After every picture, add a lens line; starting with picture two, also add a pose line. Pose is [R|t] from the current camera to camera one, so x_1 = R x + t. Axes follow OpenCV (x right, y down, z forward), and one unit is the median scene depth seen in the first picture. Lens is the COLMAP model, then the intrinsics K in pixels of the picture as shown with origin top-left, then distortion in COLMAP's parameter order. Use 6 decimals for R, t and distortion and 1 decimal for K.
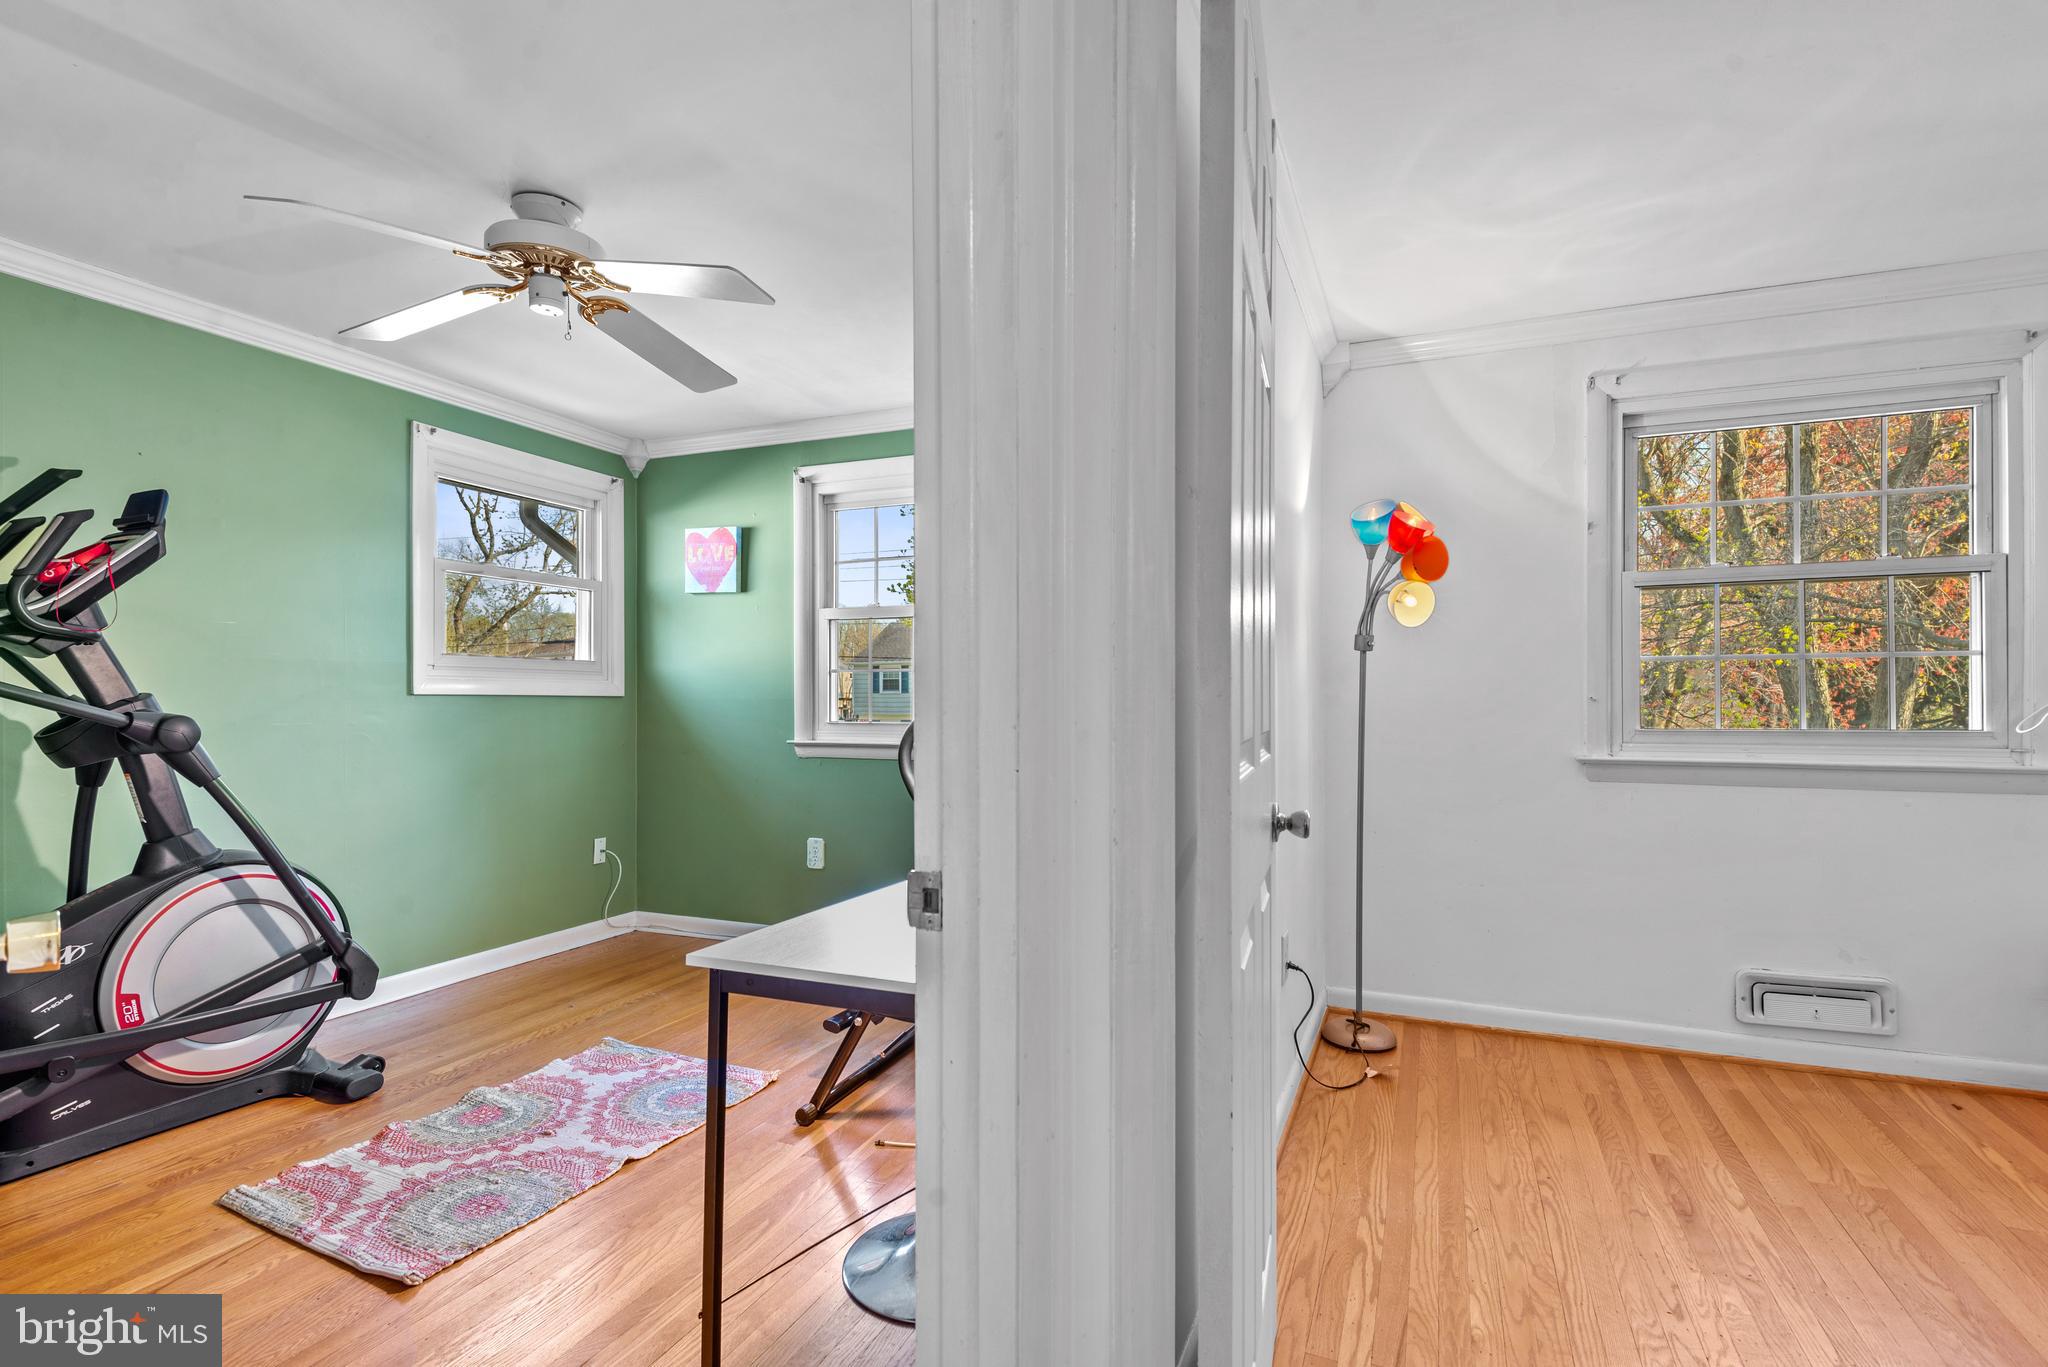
lens RADIAL K [[985.0, 0, 1041.0], [0, 985.0, 693.7], [0, 0, 1]] dist [0.013063, -0.009479]
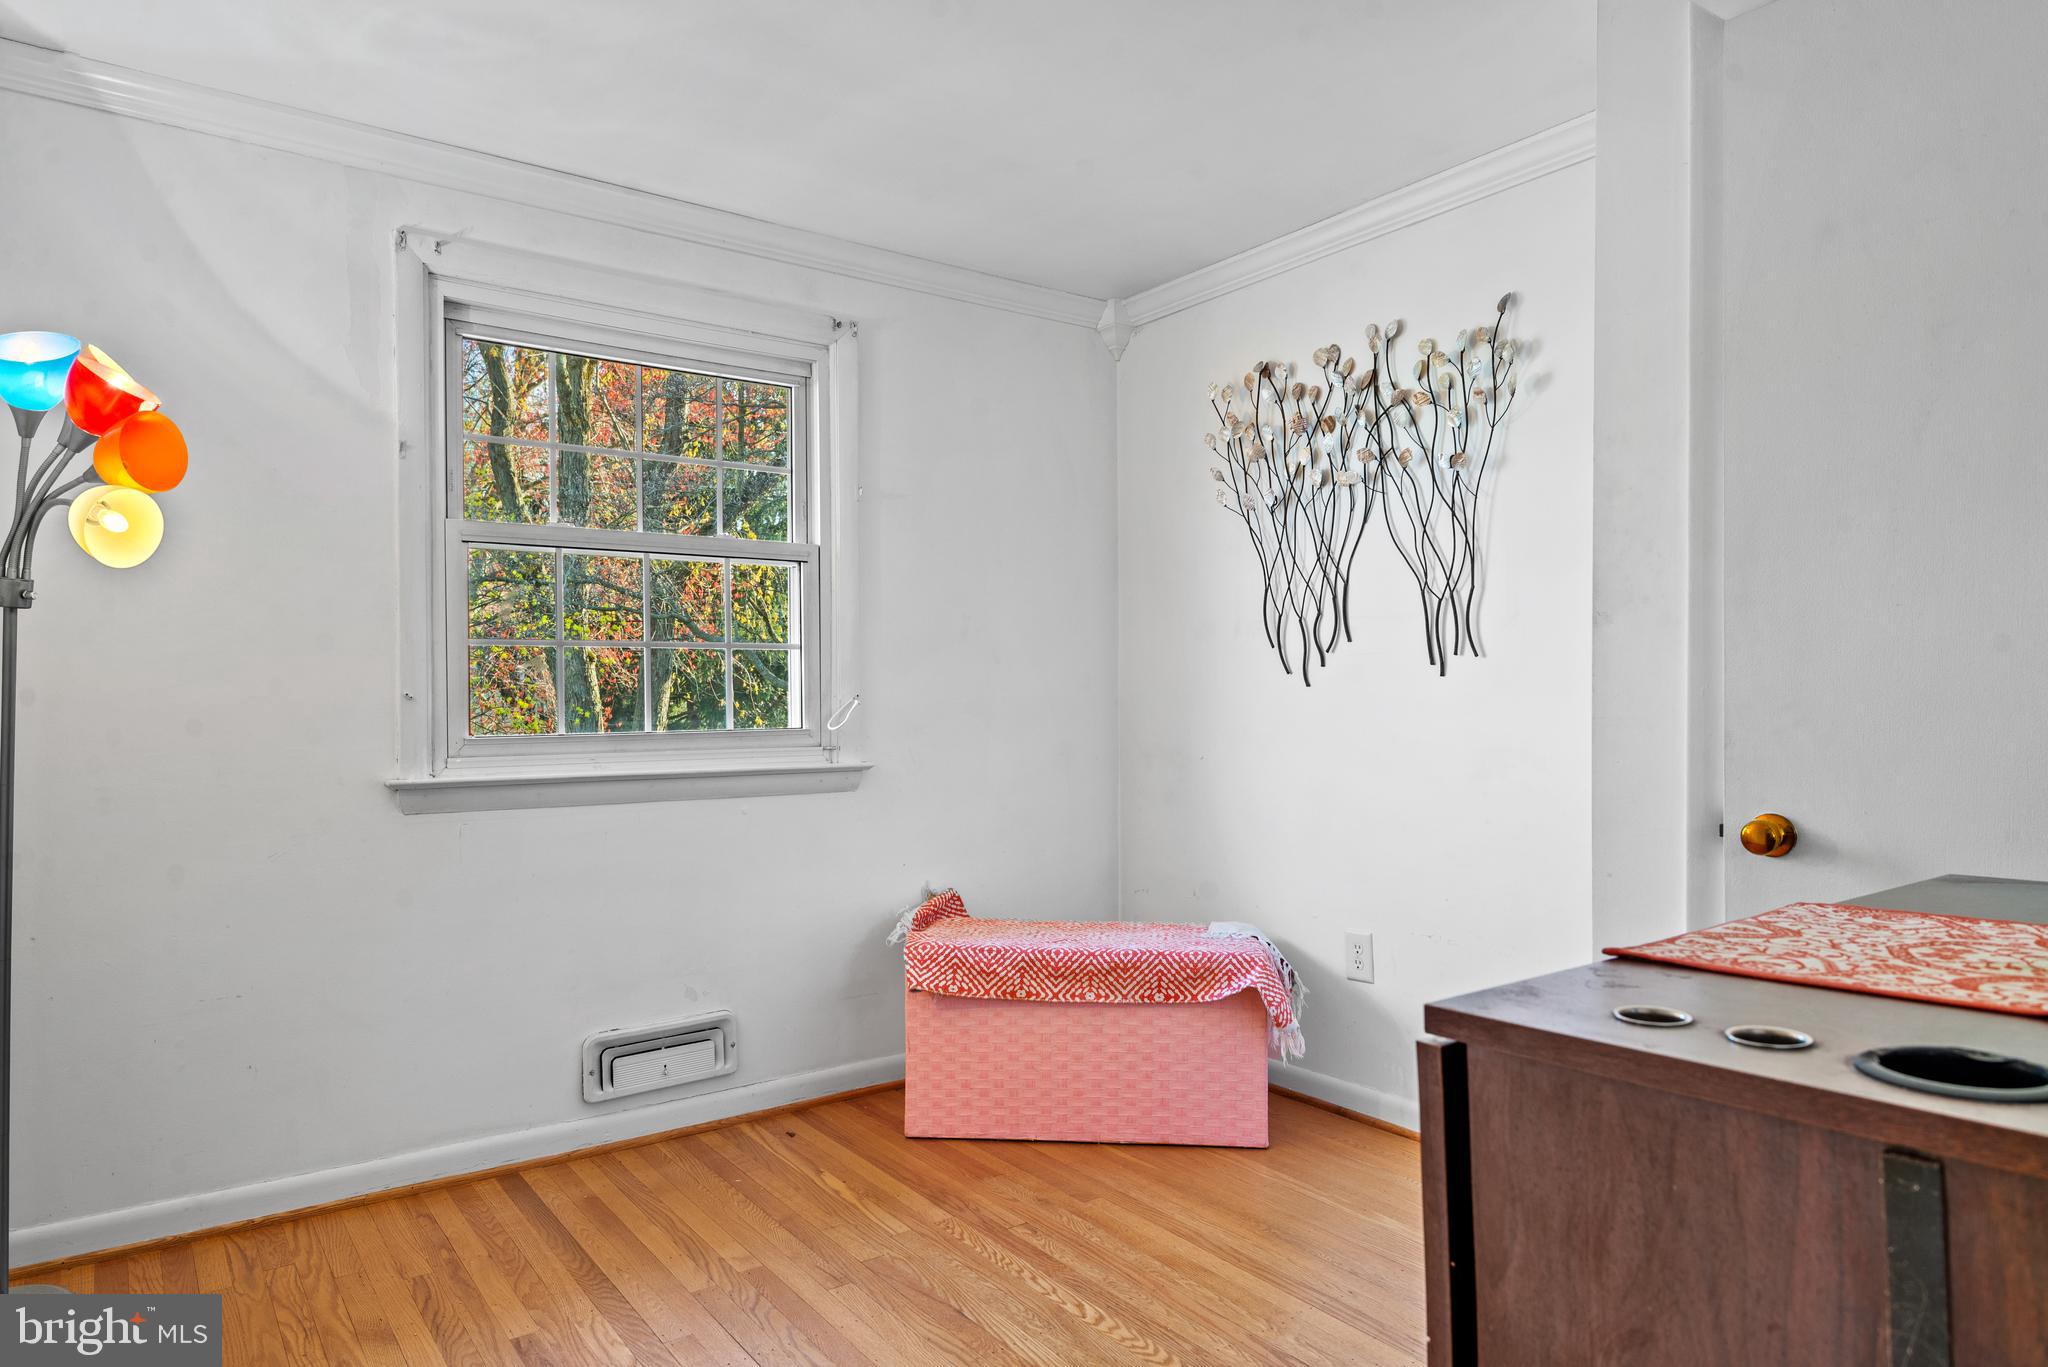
lens RADIAL K [[1269.9, 0, 1022.5], [0, 1269.9, 704.6], [0, 0, 1]] dist [0.033369, -0.015637]
pose [[0.538839, -0.008608, 0.842365, 0.034609], [-0.001699, 0.999935, 0.011305, -0.000047], [-0.842407, -0.007522, 0.538789, 0.161488]]
